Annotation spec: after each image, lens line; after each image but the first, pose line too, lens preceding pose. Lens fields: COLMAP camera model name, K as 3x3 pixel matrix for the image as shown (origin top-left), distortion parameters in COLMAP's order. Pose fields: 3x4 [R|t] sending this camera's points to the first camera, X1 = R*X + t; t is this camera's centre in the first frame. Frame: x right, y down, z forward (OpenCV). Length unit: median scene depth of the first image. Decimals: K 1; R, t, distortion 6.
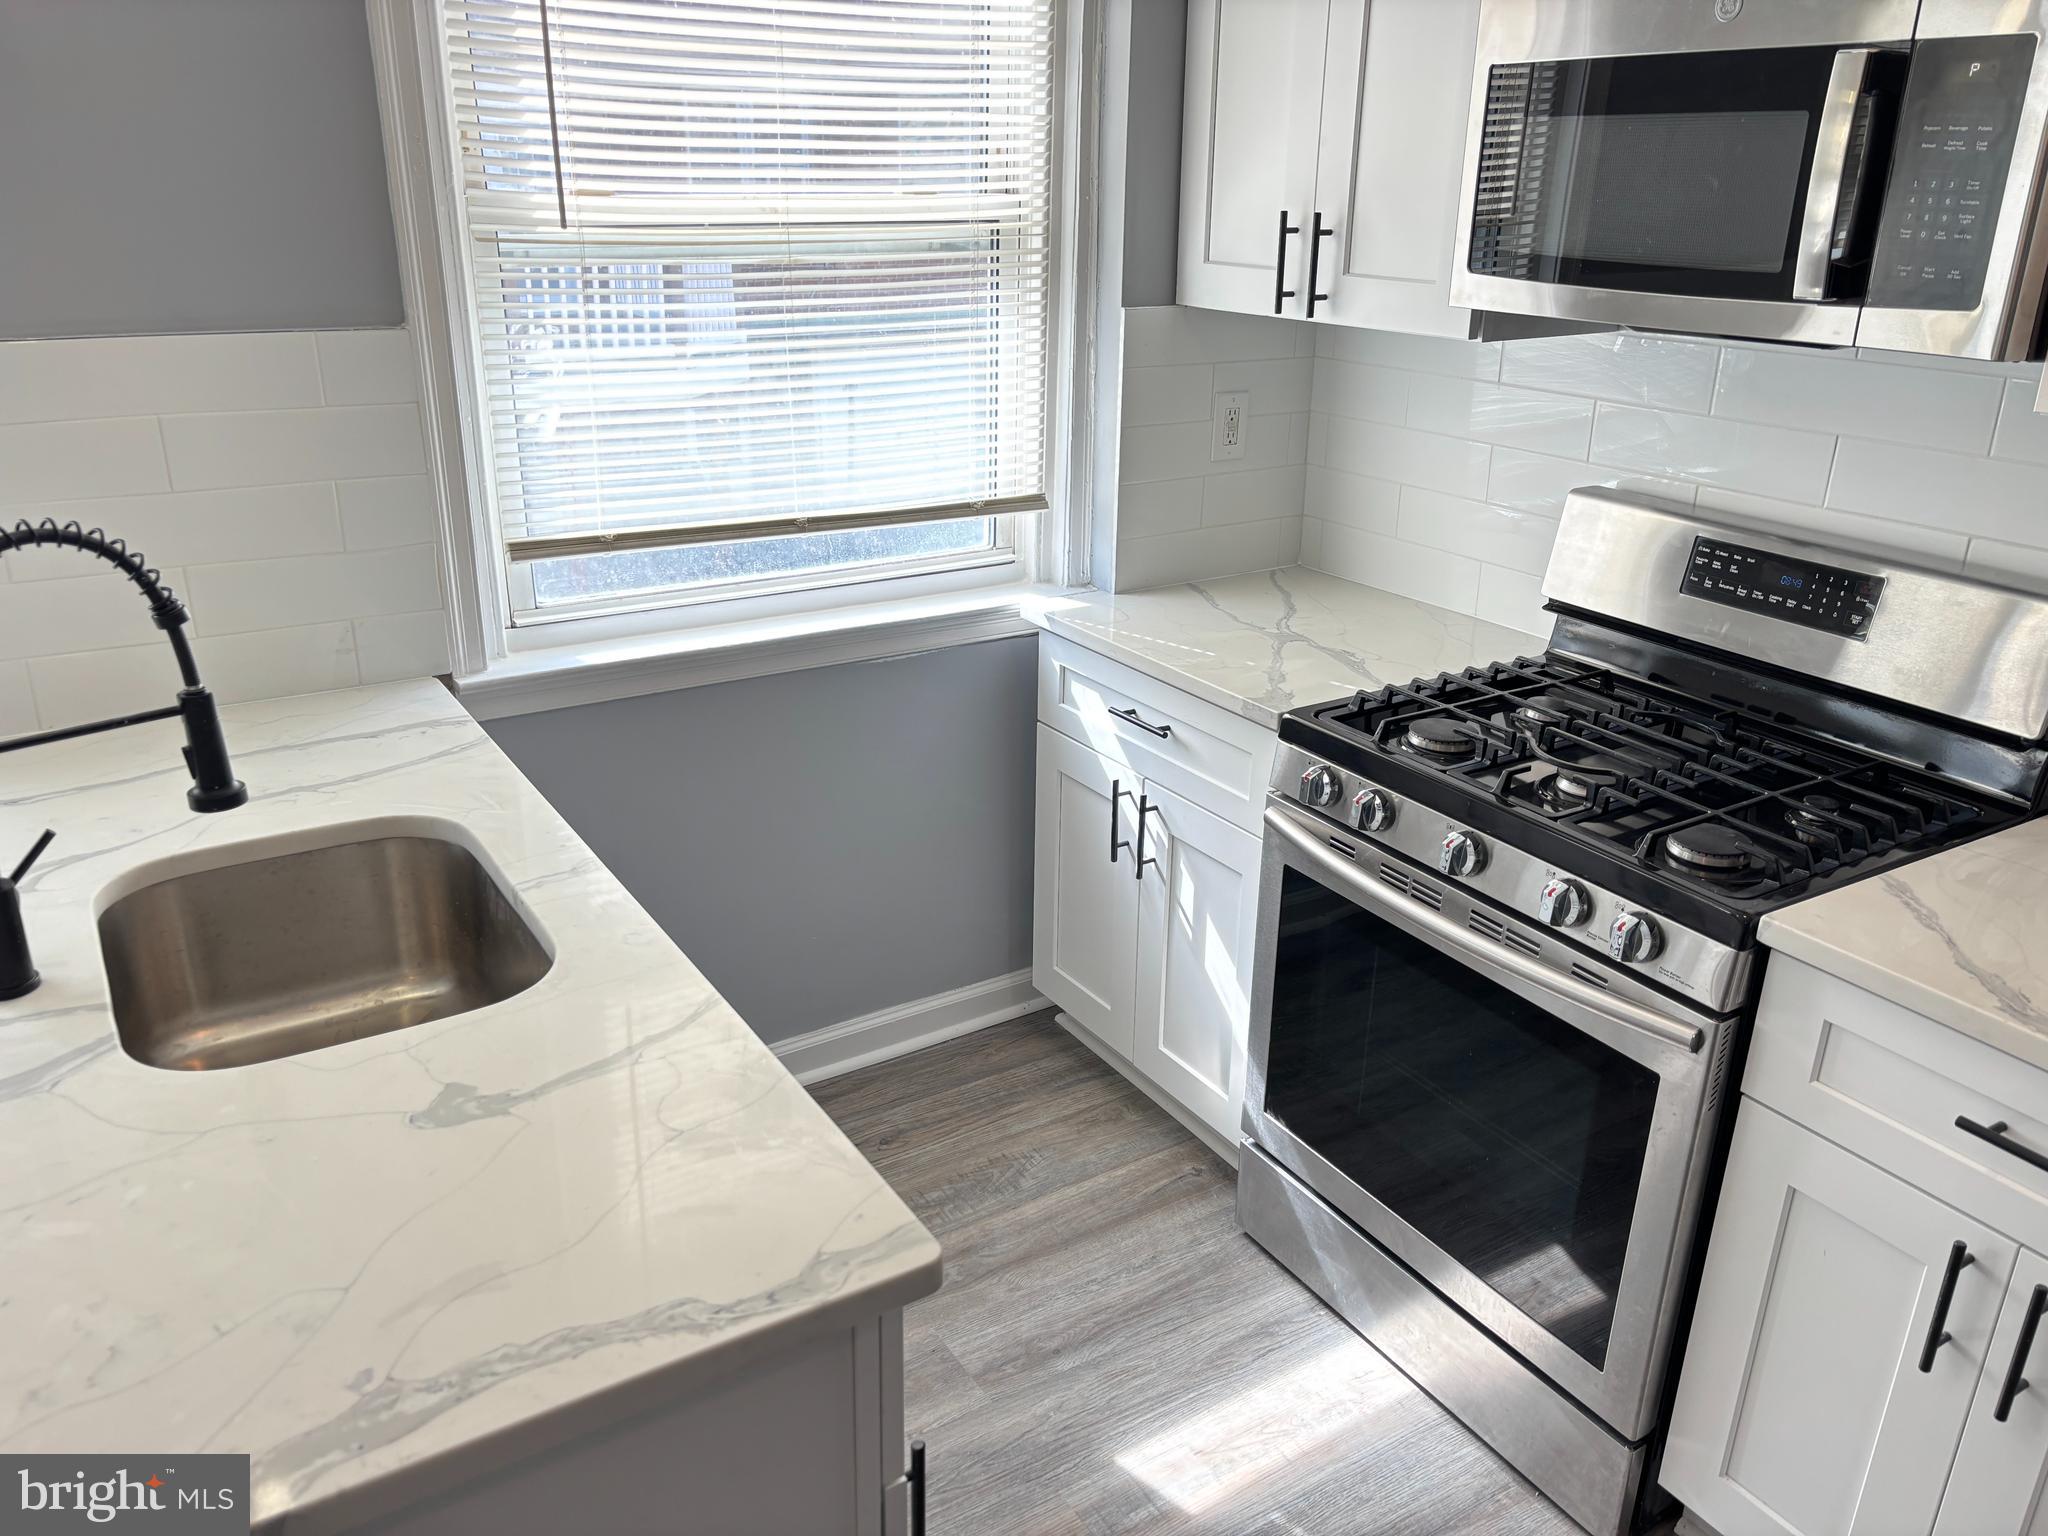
lens RADIAL K [[1510.0, 0, 1024.0], [0, 1510.0, 768.0], [0, 0, 1]] dist [0.079902, -0.142925]
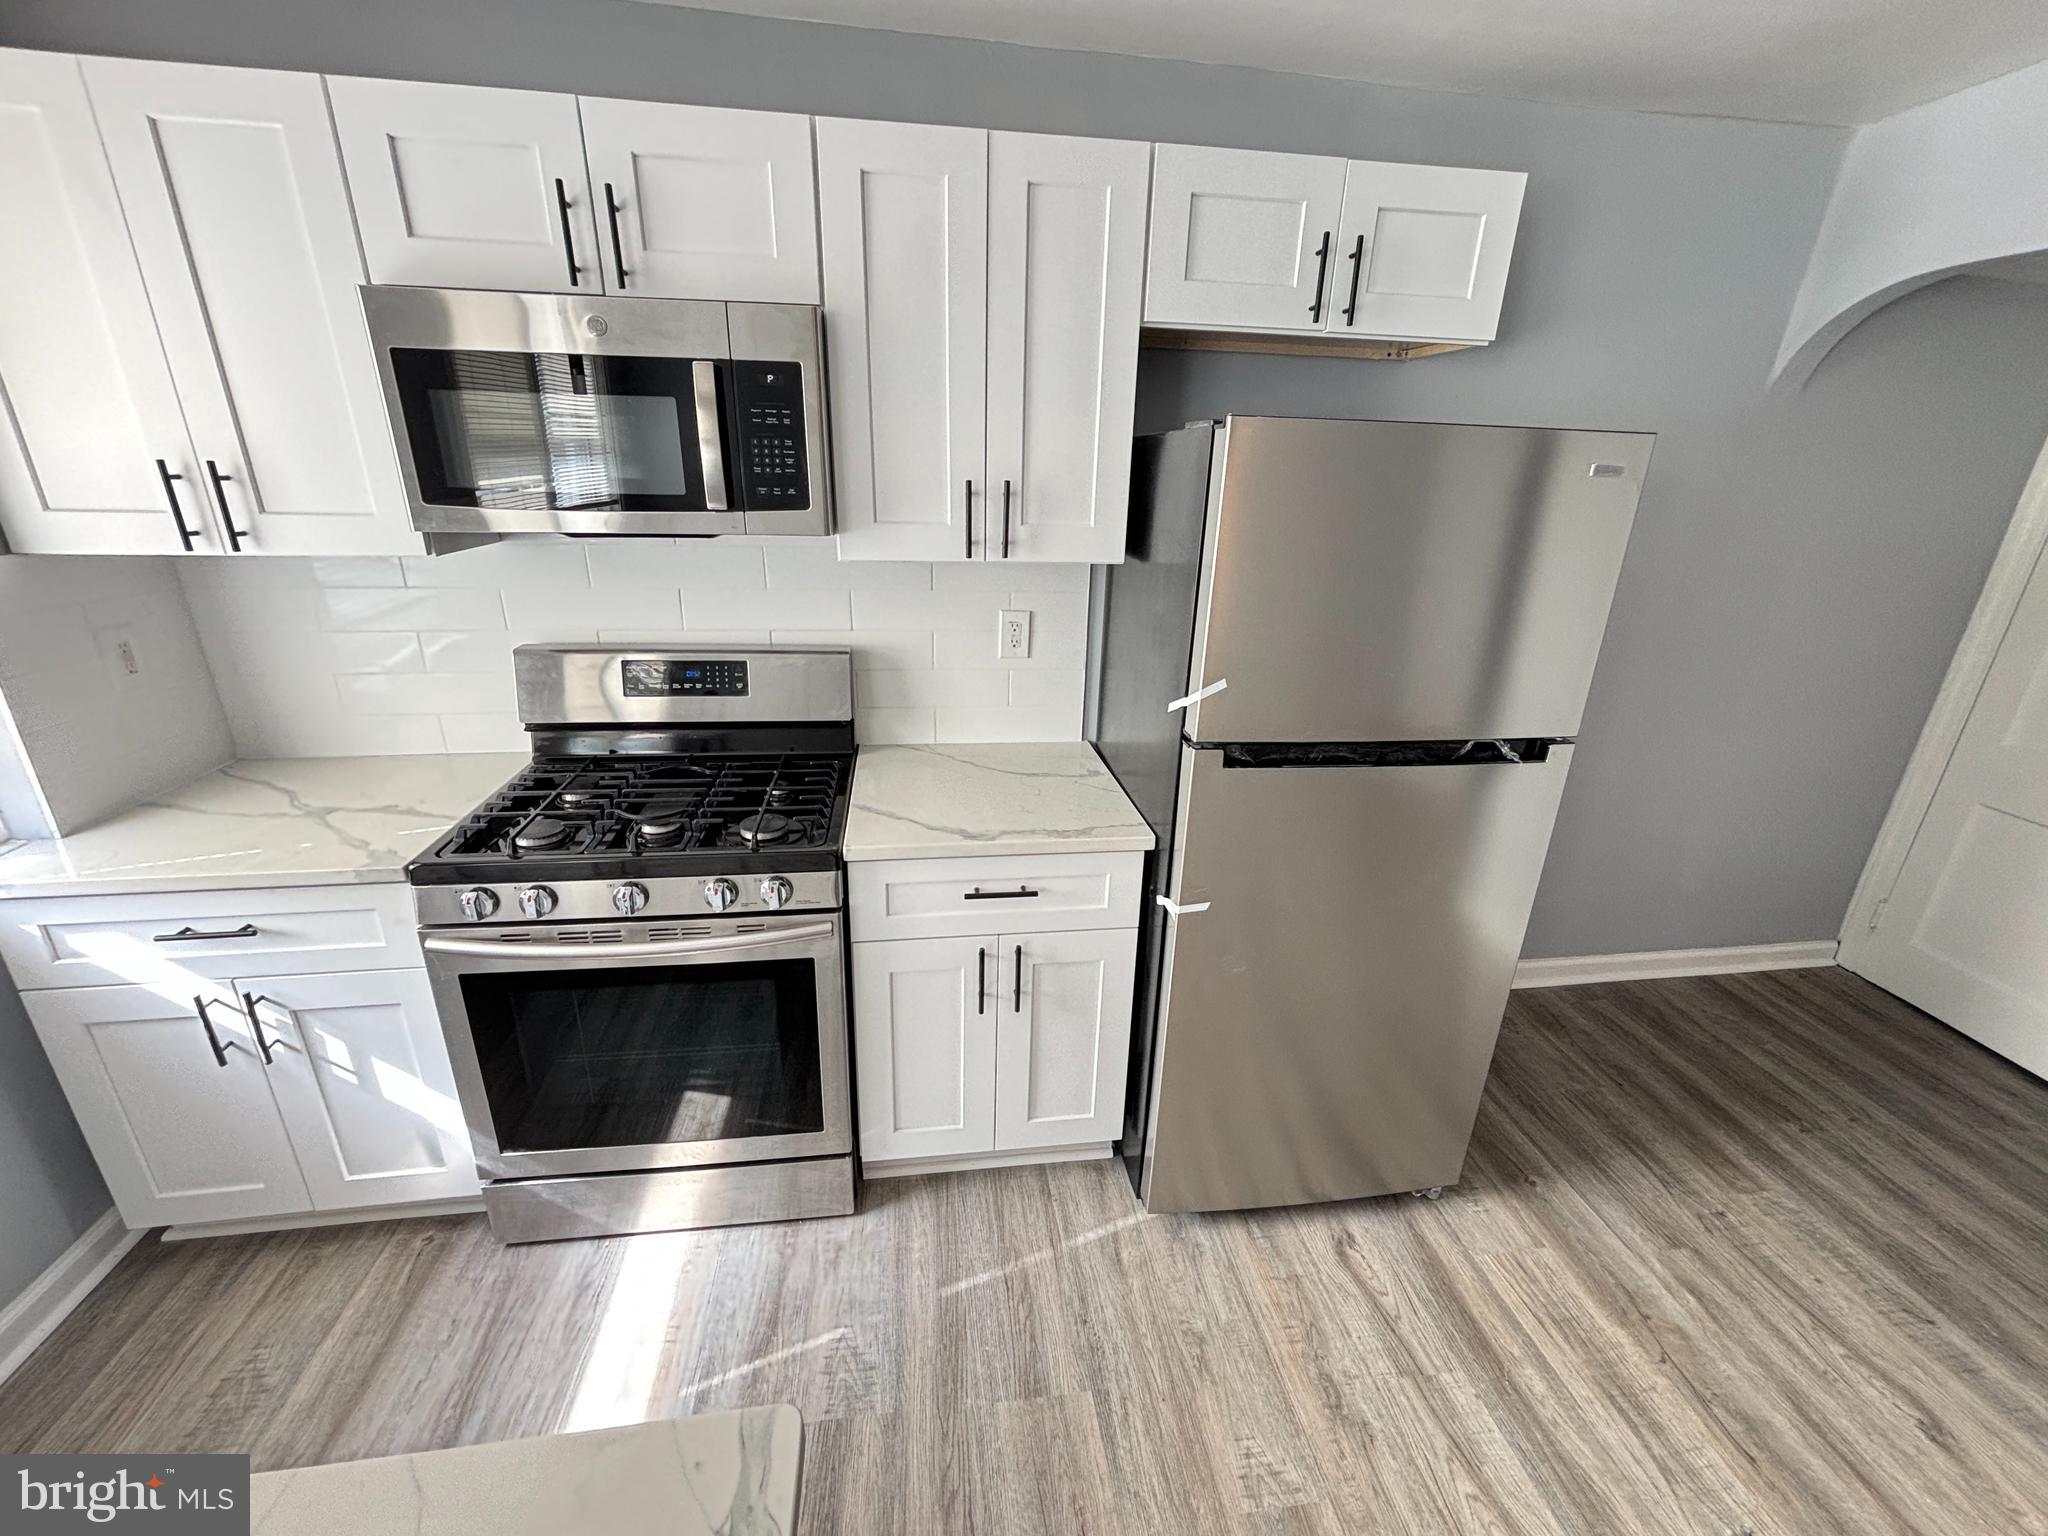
lens RADIAL K [[831.7, 0, 1024.0], [0, 831.7, 768.0], [0, 0, 1]] dist [0.001530, -0.000350]
pose [[0.411878, -0.317226, 0.854239, -0.169764], [0.316781, 0.928824, 0.192186, -0.079170], [-0.854404, 0.191449, 0.483053, 0.224993]]
